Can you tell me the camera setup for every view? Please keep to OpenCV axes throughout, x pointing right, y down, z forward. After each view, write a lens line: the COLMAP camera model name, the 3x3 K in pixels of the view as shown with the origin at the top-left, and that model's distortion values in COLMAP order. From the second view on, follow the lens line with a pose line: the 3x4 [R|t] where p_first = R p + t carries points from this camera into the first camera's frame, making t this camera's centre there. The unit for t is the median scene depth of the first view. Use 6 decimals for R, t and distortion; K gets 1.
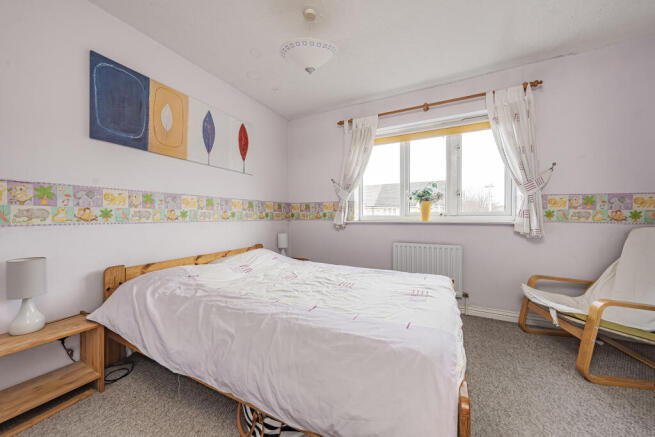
lens RADIAL K [[226.9, 0, 326.1], [0, 226.9, 219.4], [0, 0, 1]] dist [-0.001419, -0.000426]
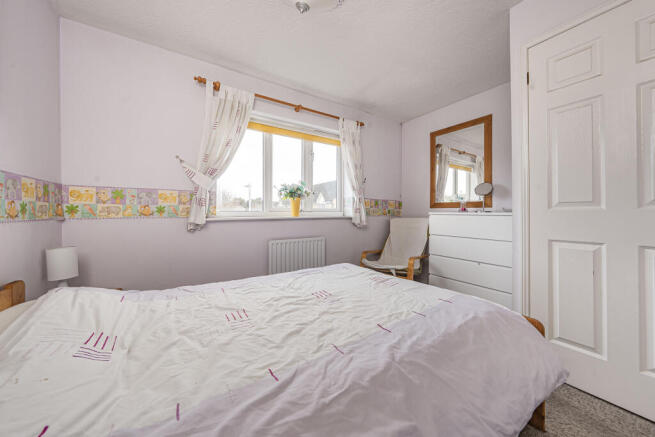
lens RADIAL K [[226.9, 0, 328.5], [0, 226.9, 211.6], [0, 0, 1]] dist [-0.001419, -0.000426]
pose [[0.503699, 0.002511, 0.863876, -0.403610], [0.008933, 0.999927, -0.008115, -0.006493], [-0.863833, 0.011804, 0.503640, 0.360911]]
